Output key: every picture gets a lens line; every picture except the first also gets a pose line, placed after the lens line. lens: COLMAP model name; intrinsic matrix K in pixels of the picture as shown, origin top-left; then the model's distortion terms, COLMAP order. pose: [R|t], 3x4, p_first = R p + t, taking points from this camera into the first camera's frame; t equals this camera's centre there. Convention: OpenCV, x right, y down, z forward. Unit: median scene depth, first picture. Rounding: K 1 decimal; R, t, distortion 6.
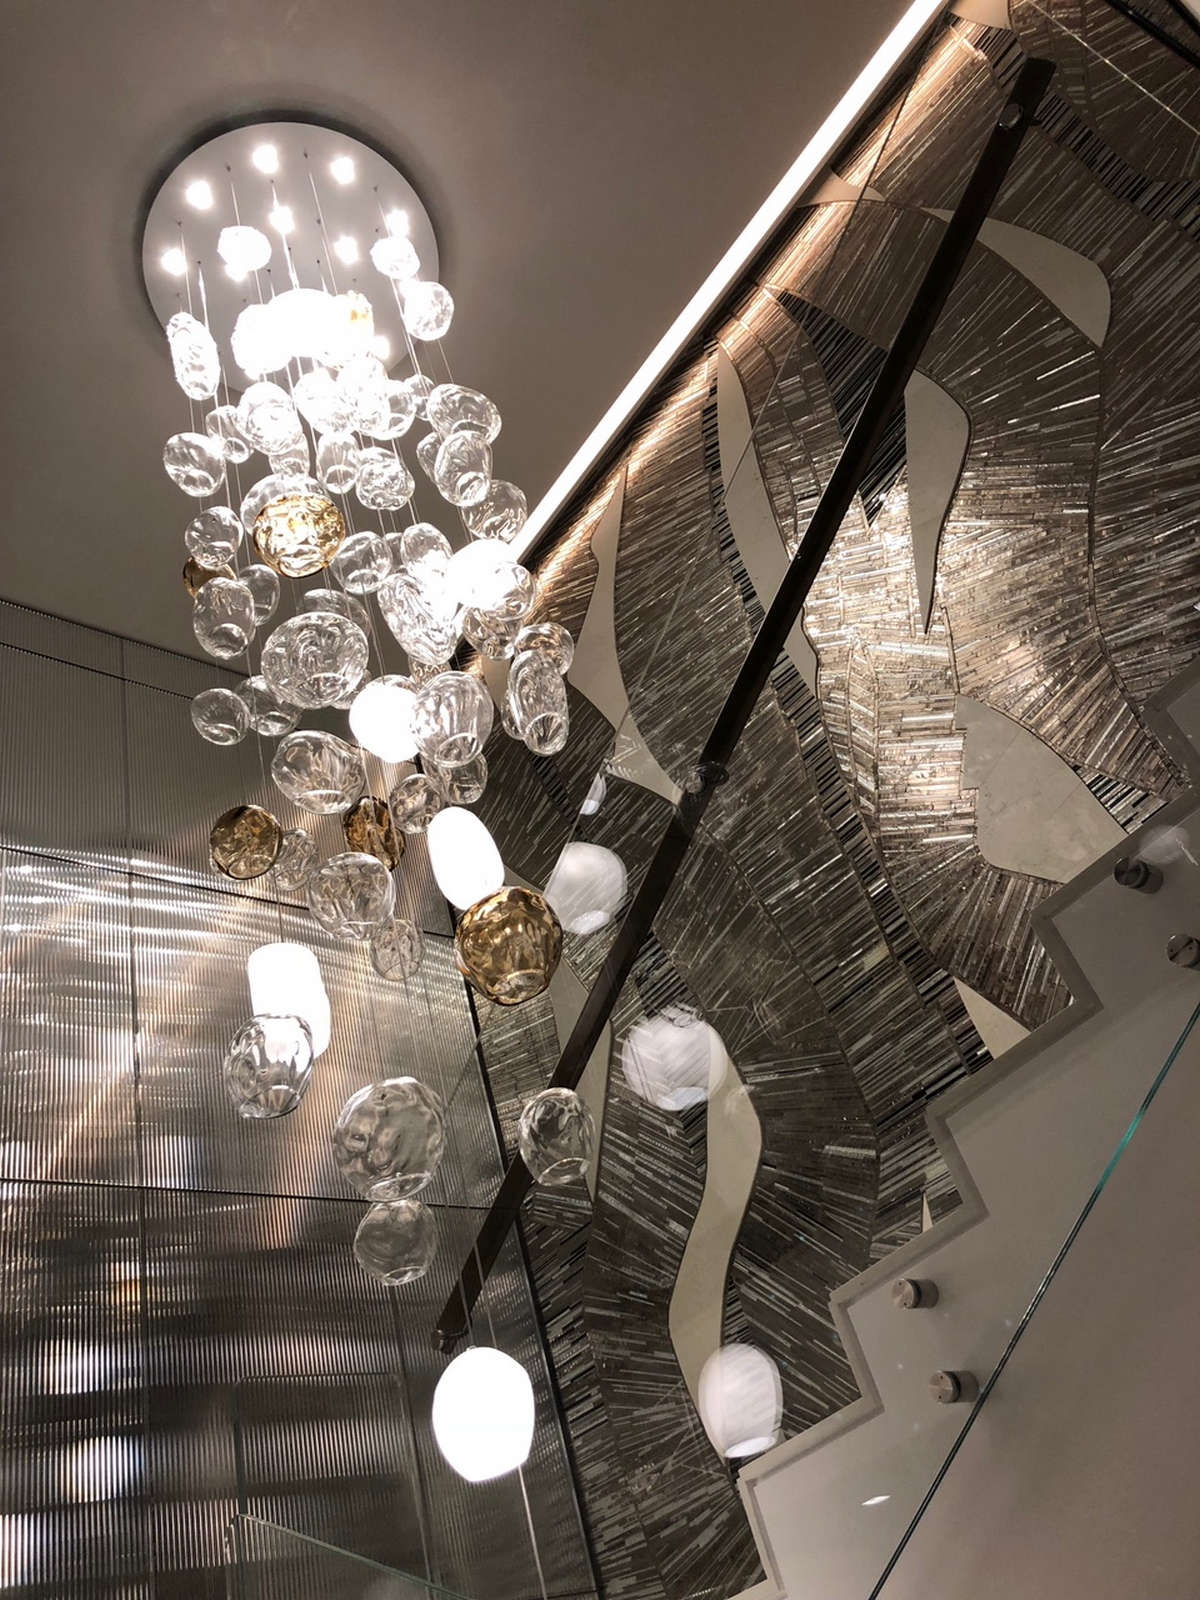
lens RADIAL K [[1304.1, 0, 600.0], [0, 1304.1, 800.0], [0, 0, 1]] dist [0.042947, -0.061228]
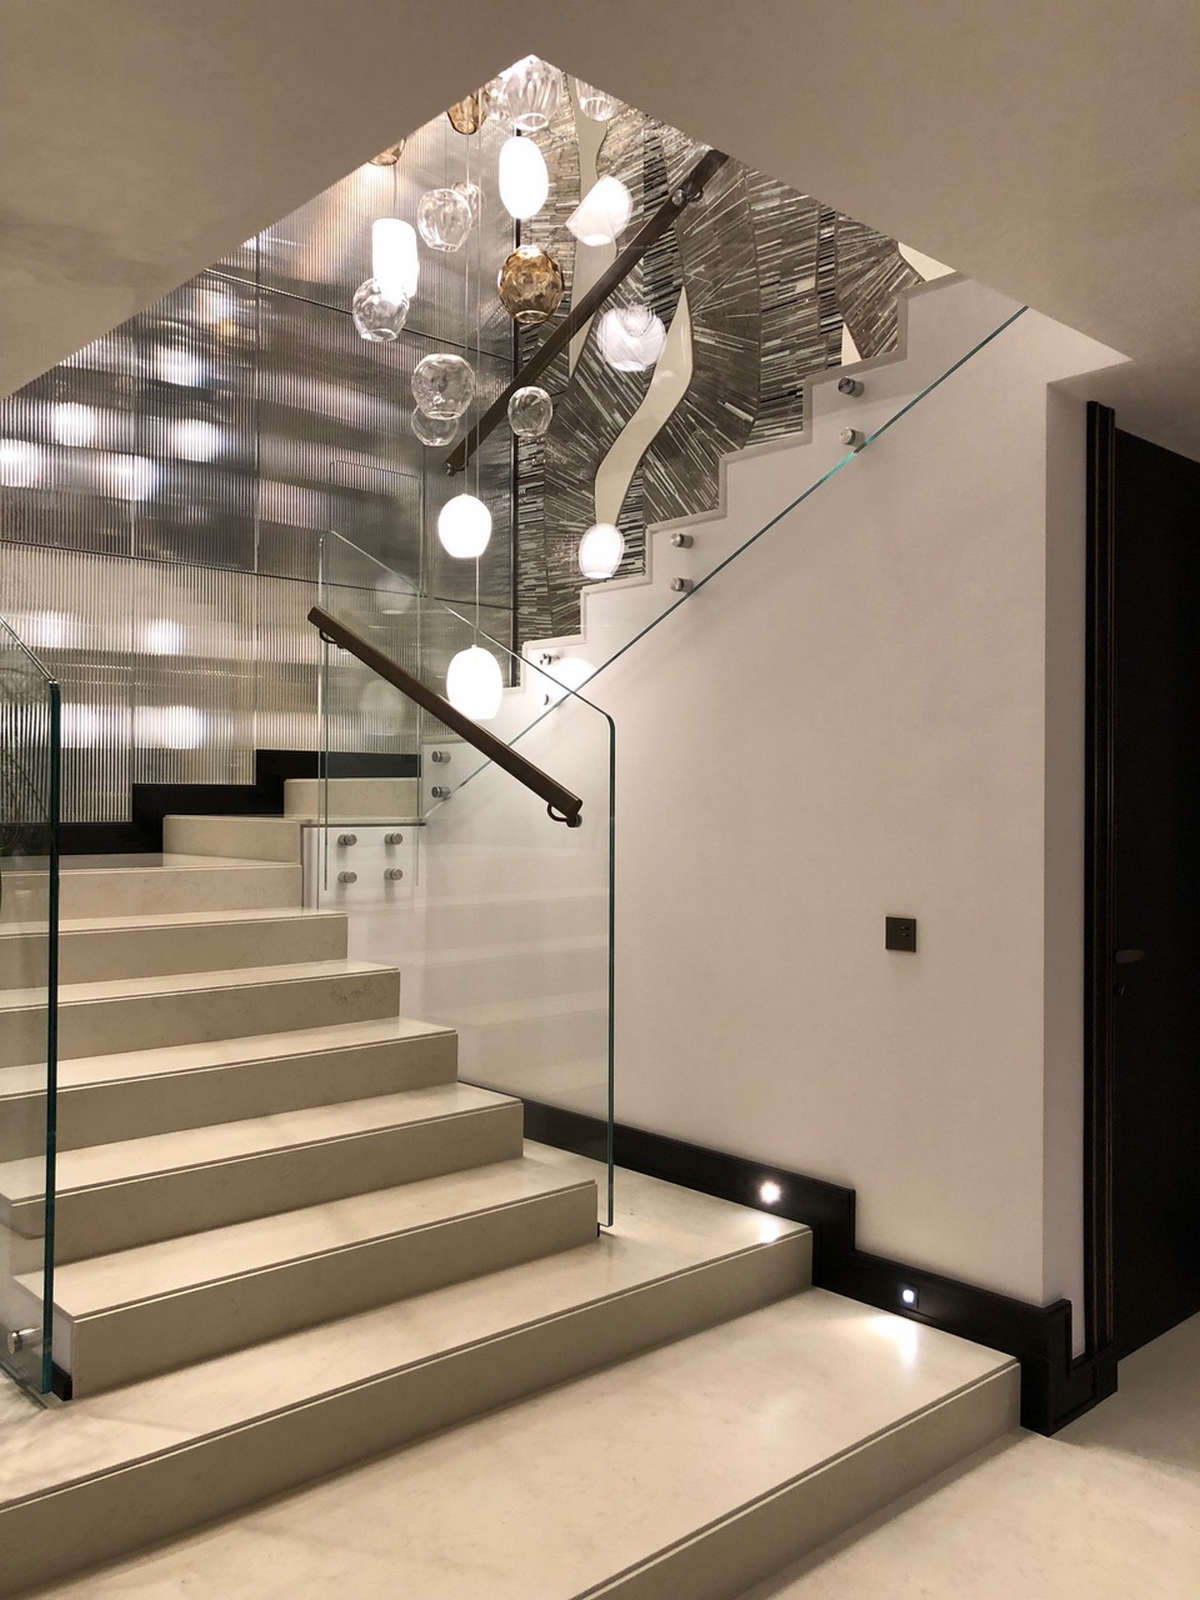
lens RADIAL K [[1302.1, 0, 600.0], [0, 1302.1, 800.0], [0, 0, 1]] dist [0.000132, -0.162279]
pose [[0.962918, 0.254831, 0.088601, 0.020237], [-0.252965, 0.738611, 0.624870, -0.277153], [0.093795, -0.624111, 0.775685, -0.415112]]
